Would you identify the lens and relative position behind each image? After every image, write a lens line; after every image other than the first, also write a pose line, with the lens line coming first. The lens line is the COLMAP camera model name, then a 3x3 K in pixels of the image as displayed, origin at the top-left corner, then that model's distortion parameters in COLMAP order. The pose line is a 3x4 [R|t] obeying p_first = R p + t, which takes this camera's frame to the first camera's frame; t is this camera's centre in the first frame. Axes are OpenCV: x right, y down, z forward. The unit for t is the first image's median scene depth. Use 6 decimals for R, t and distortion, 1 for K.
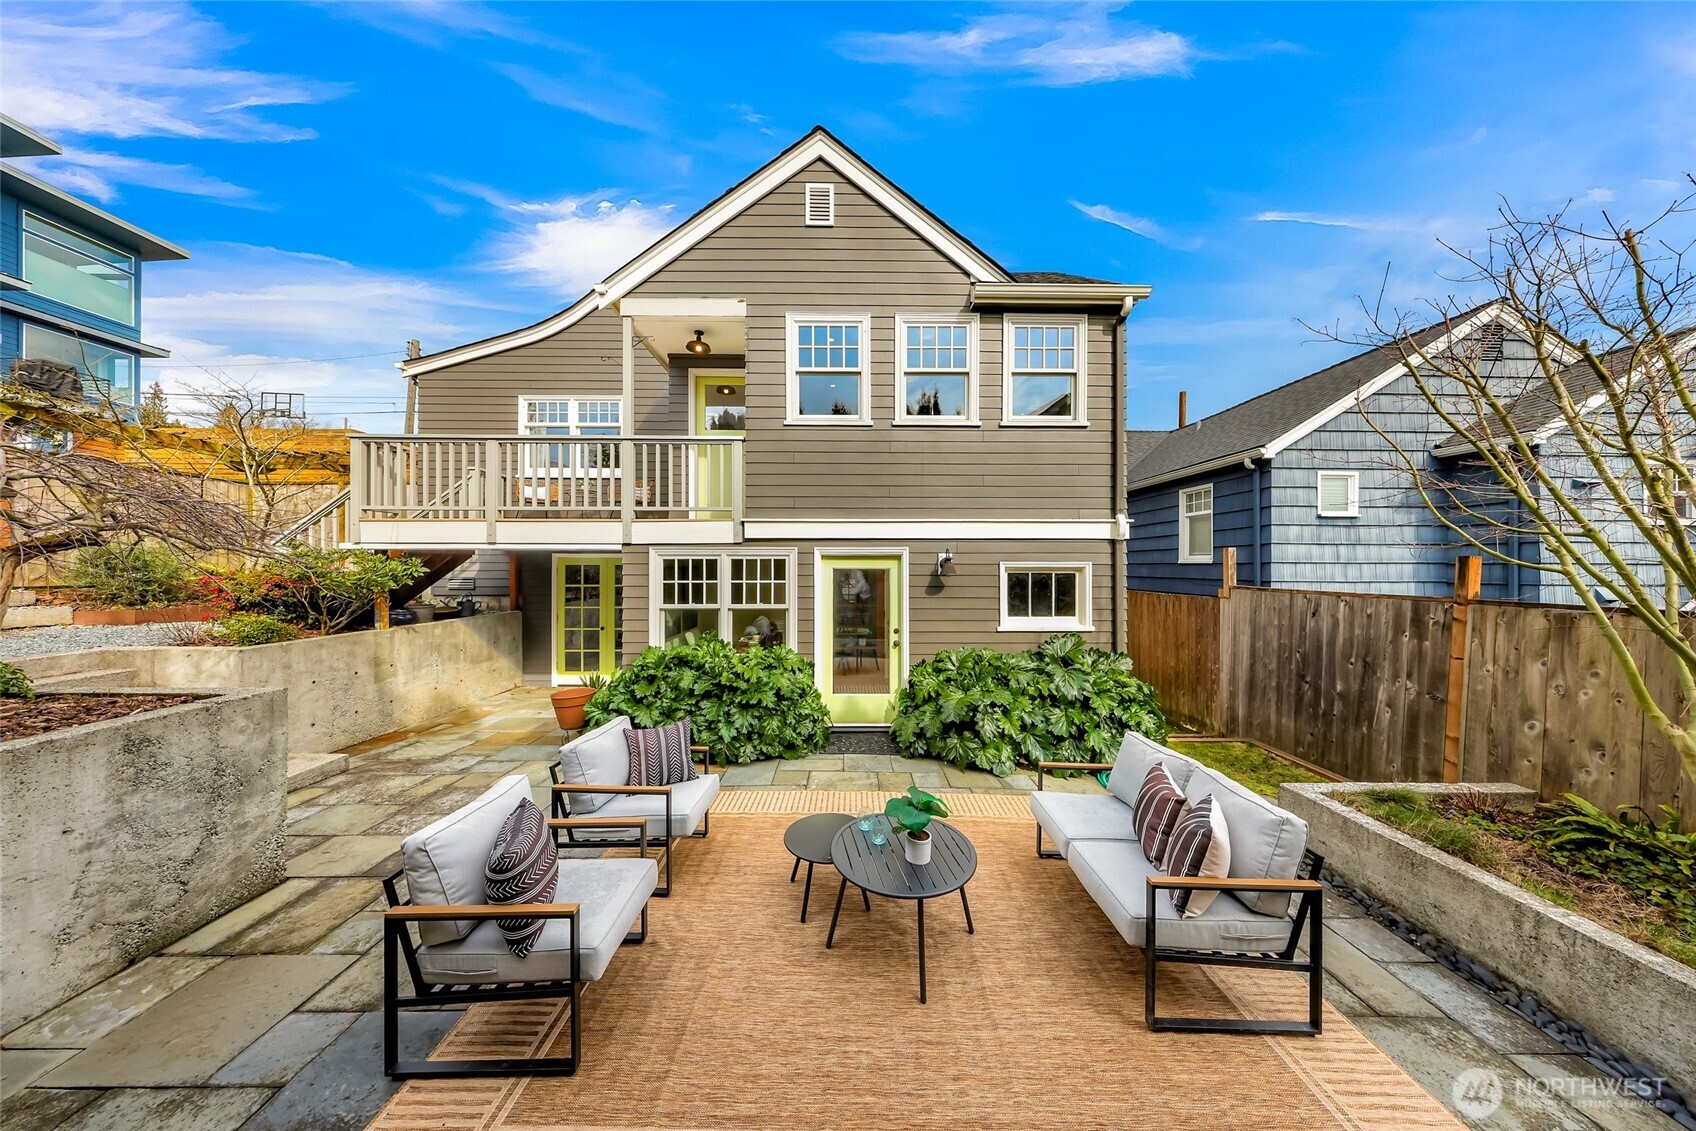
lens RADIAL K [[497.5, 0, 851.3], [0, 497.5, 564.1], [0, 0, 1]] dist [-0.000570, -0.000007]
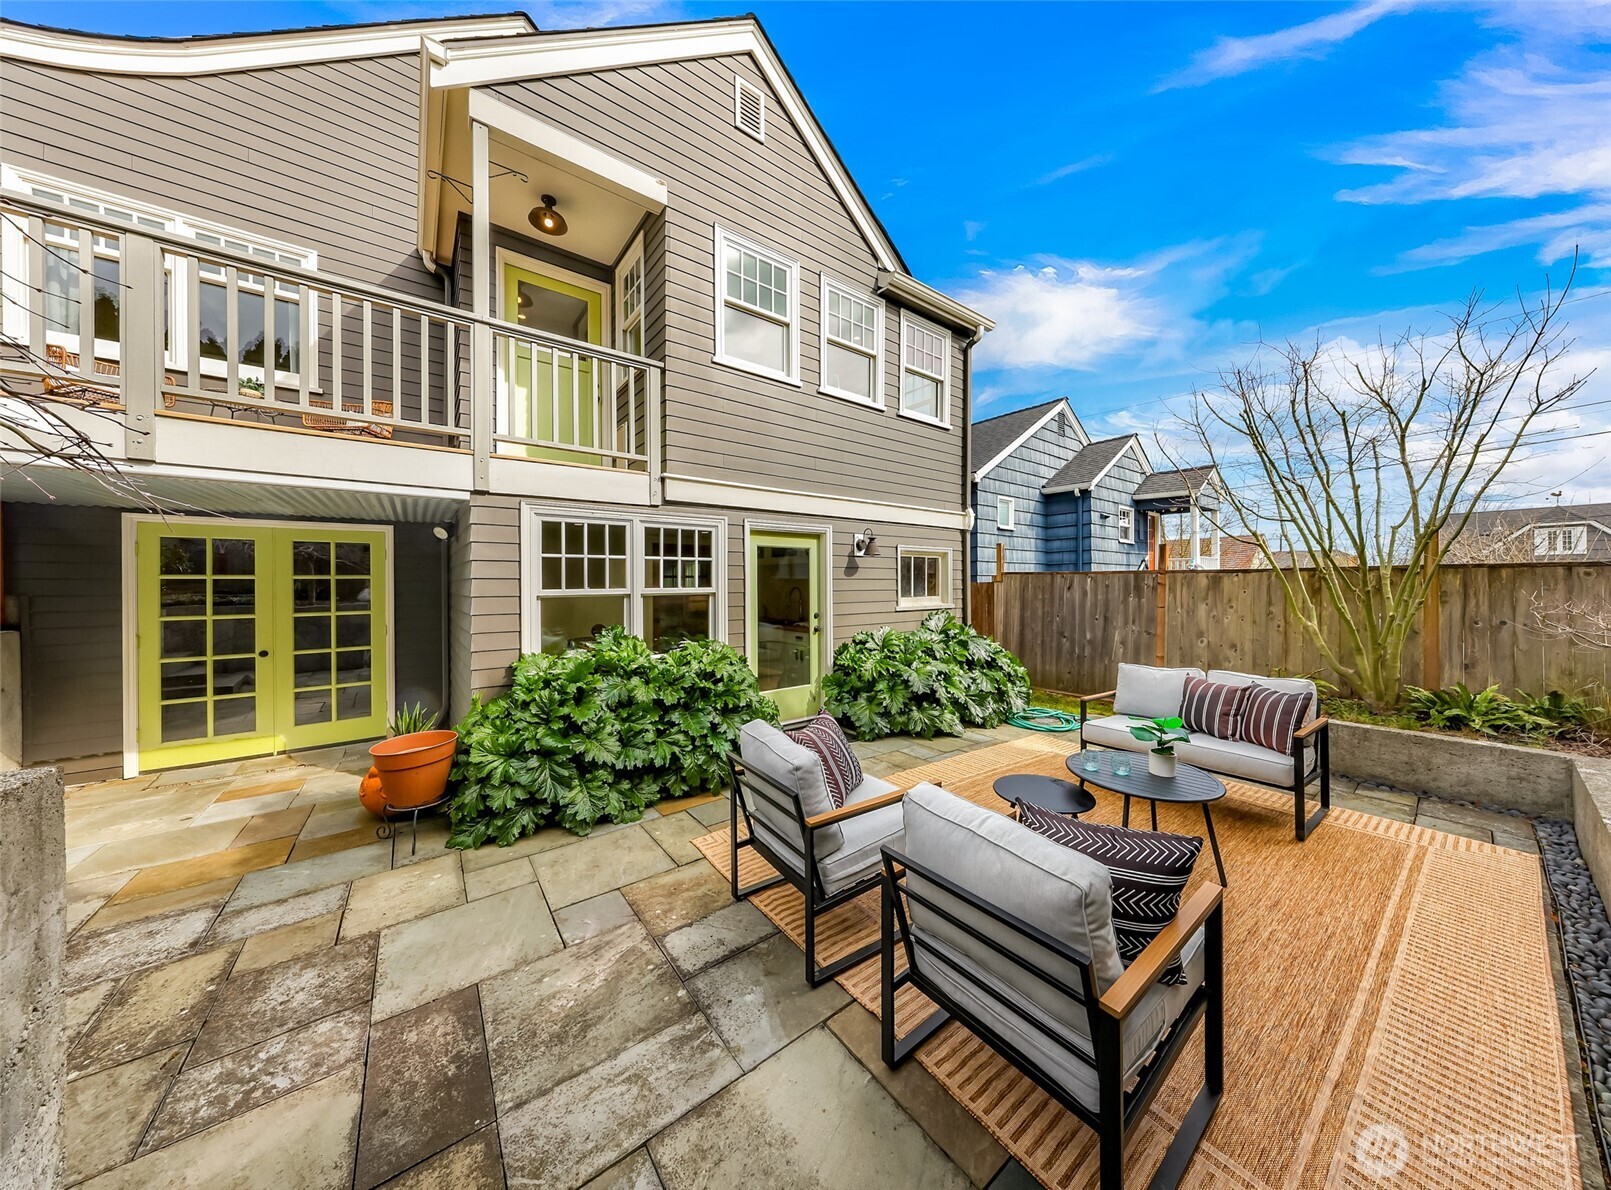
lens RADIAL K [[513.3, 0, 827.0], [0, 513.3, 581.2], [0, 0, 1]] dist [-0.000288, 0.000084]
pose [[0.801675, -0.006231, 0.597728, -0.480701], [0.003689, 0.999978, 0.005477, 0.067206], [-0.597749, -0.002186, 0.801680, 0.229041]]
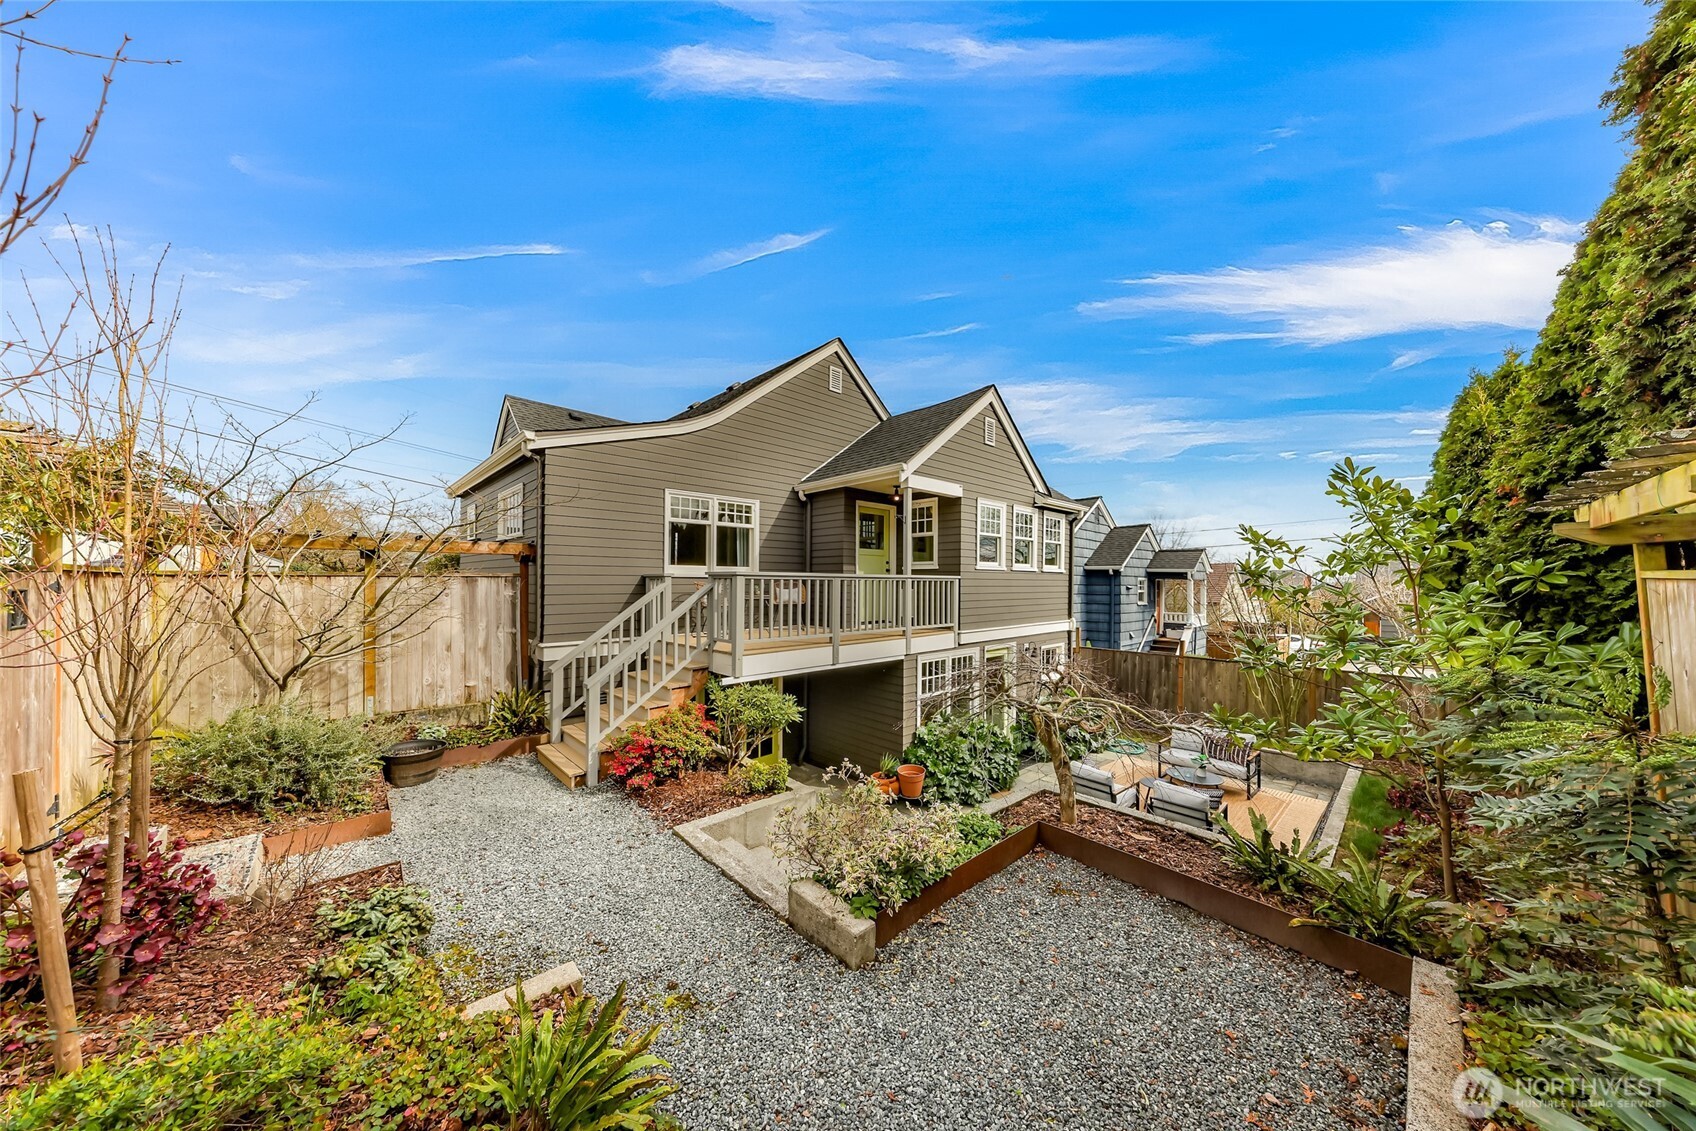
lens RADIAL K [[497.5, 0, 888.3], [0, 497.5, 590.7], [0, 0, 1]] dist [-0.000570, -0.000007]
pose [[0.739772, 0.004574, 0.672842, -1.382290], [-0.008097, 0.999965, 0.002105, -0.213983], [-0.672809, -0.007005, 0.739783, 0.030923]]
